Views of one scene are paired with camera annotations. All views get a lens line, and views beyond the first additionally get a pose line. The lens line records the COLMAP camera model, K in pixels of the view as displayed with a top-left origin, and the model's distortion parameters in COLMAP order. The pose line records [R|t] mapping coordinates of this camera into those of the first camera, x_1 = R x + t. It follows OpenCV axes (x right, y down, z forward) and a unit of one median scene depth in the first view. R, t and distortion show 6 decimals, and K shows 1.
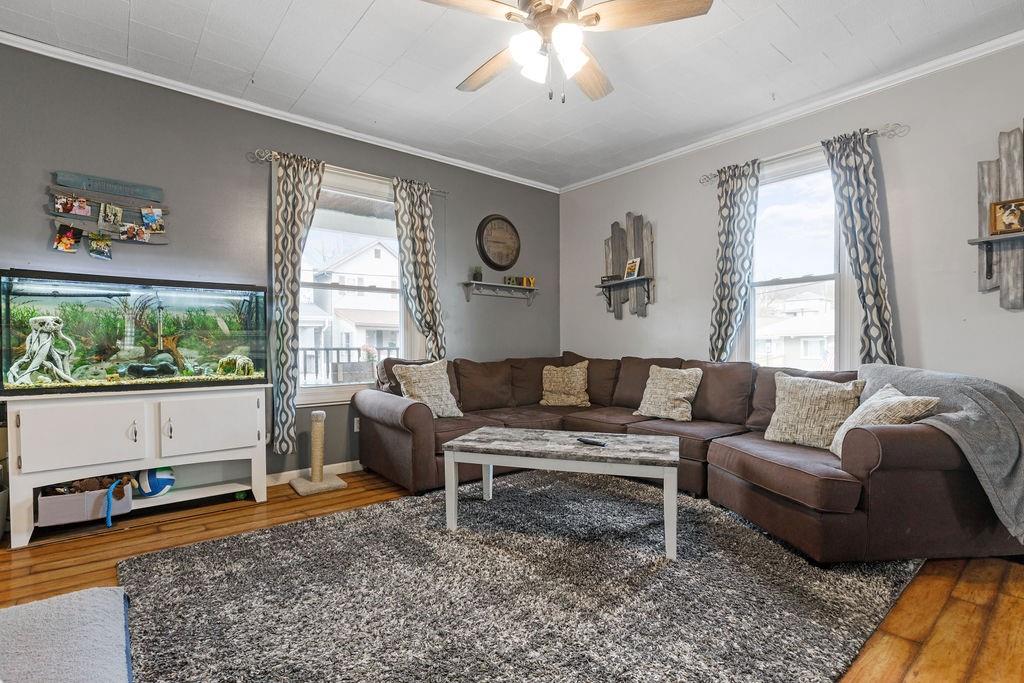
lens RADIAL K [[480.2, 0, 508.8], [0, 480.2, 364.5], [0, 0, 1]] dist [-0.006296, -0.000833]
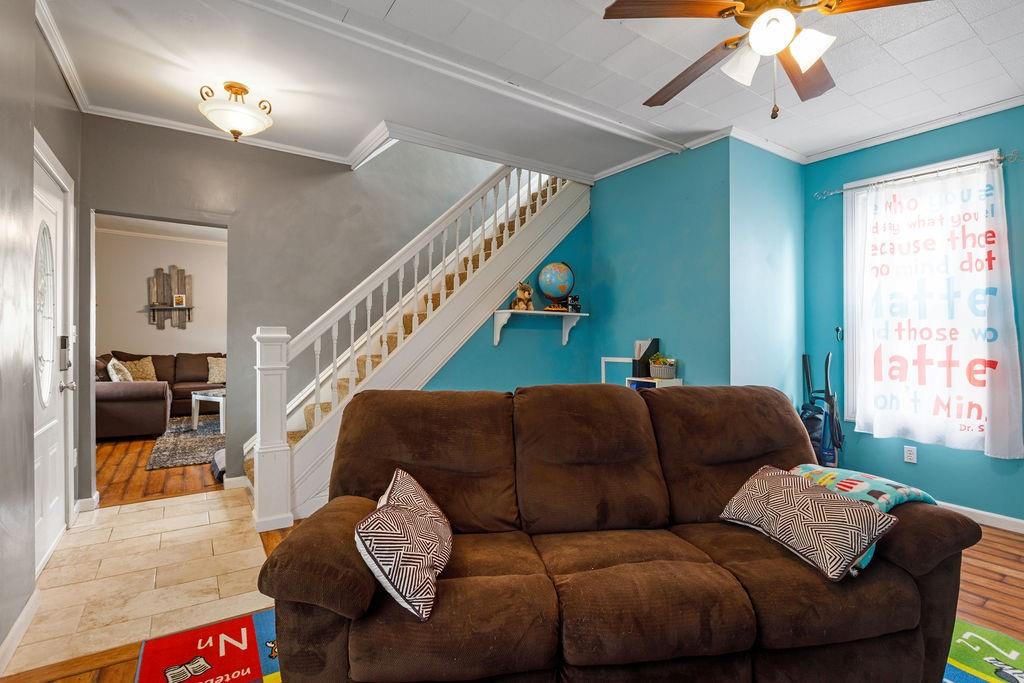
lens RADIAL K [[492.3, 0, 512.0], [0, 492.3, 341.5], [0, 0, 1]] dist [-0.004259, -0.000491]
pose [[0.094617, -0.006266, 0.995494, -1.751484], [0.028534, 0.999586, 0.003580, -0.037858], [-0.995105, 0.028066, 0.094756, -0.415418]]
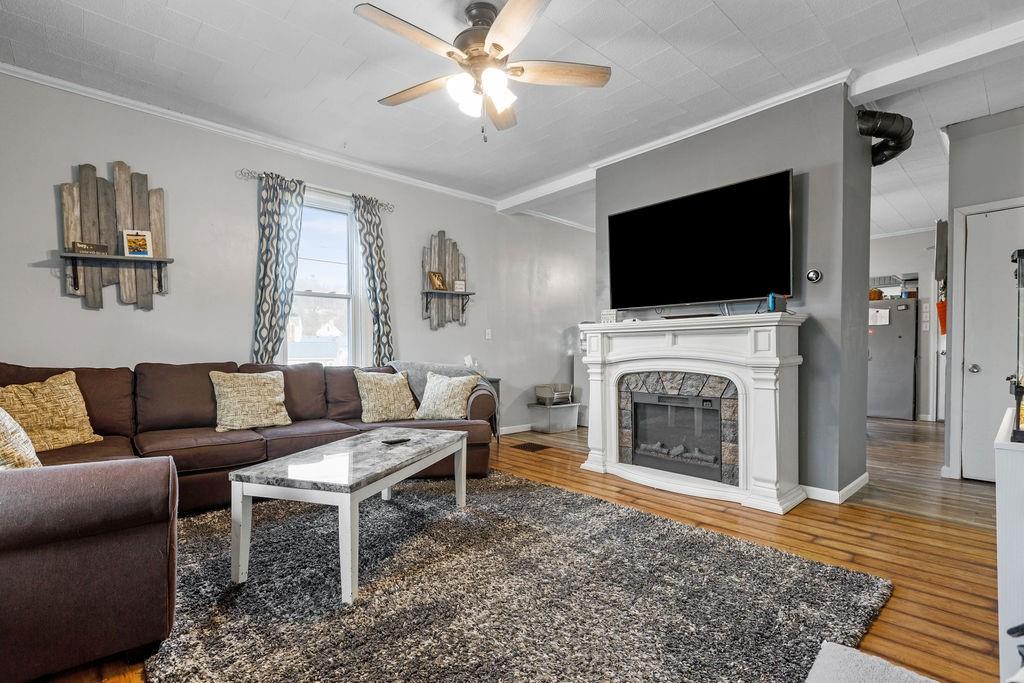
lens RADIAL K [[480.2, 0, 508.8], [0, 480.2, 364.5], [0, 0, 1]] dist [-0.006296, -0.000833]
pose [[-0.056576, -0.031088, 0.997914, -0.667587], [0.037668, 0.998737, 0.033249, -0.022117], [-0.997687, 0.039470, -0.055334, 0.621800]]
